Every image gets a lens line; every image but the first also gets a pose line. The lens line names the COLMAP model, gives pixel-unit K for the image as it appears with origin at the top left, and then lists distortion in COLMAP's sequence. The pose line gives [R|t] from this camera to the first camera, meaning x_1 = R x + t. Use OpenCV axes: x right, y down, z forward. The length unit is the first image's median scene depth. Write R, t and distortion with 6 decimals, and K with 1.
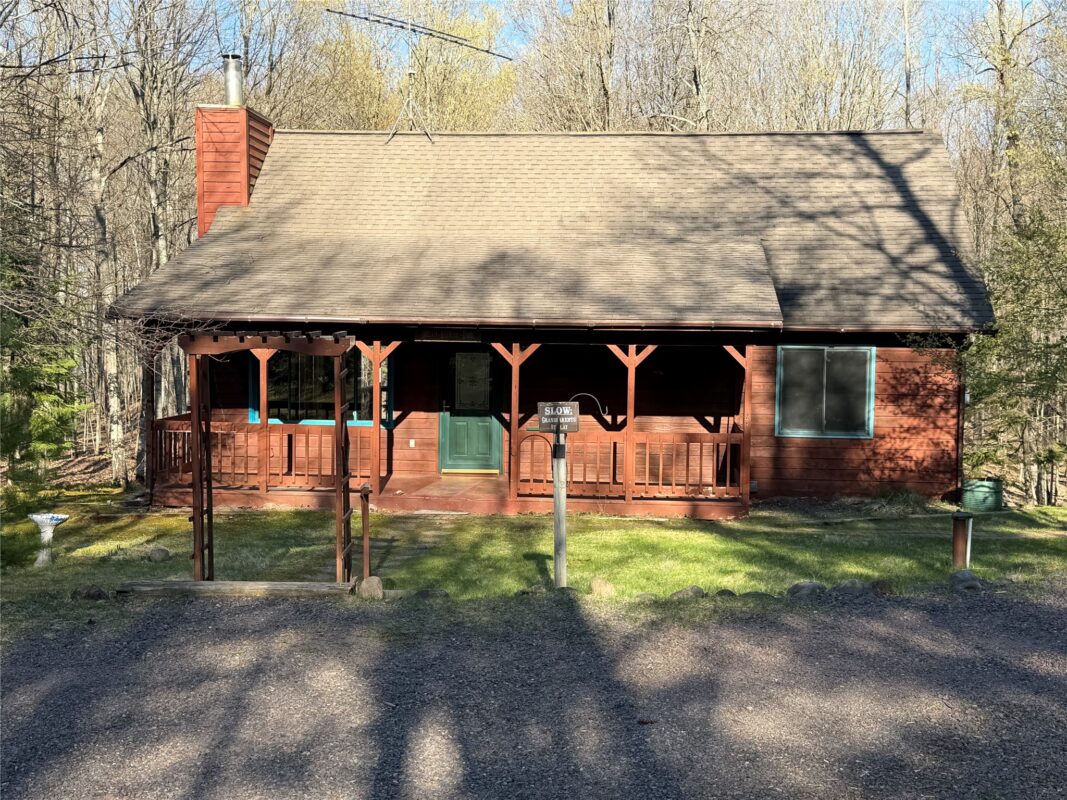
lens RADIAL K [[1325.7, 0, 522.3], [0, 1325.7, 401.5], [0, 0, 1]] dist [0.066313, 0.000000]
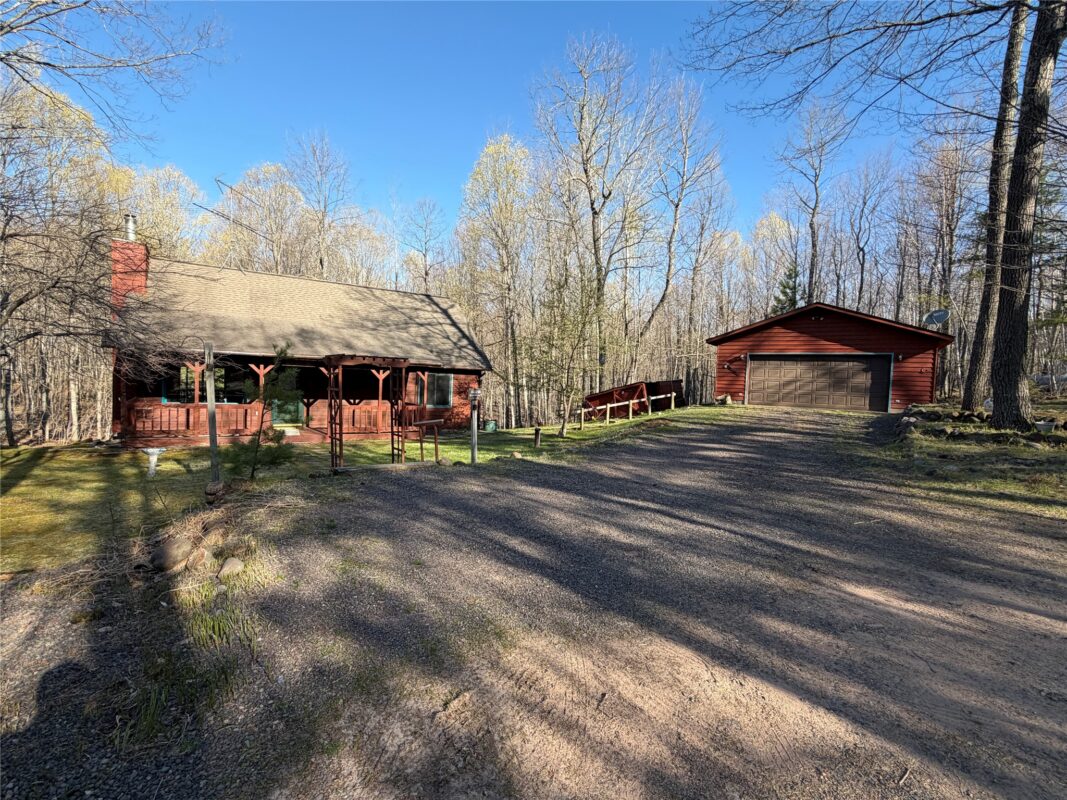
lens RADIAL K [[507.7, 0, 532.9], [0, 507.7, 408.4], [0, 0, 1]] dist [-0.000829, 0.000021]
pose [[0.779092, -0.013306, 0.626769, -0.295963], [0.003352, 0.999849, 0.017060, 0.013174], [-0.626901, -0.011190, 0.779019, 0.085287]]
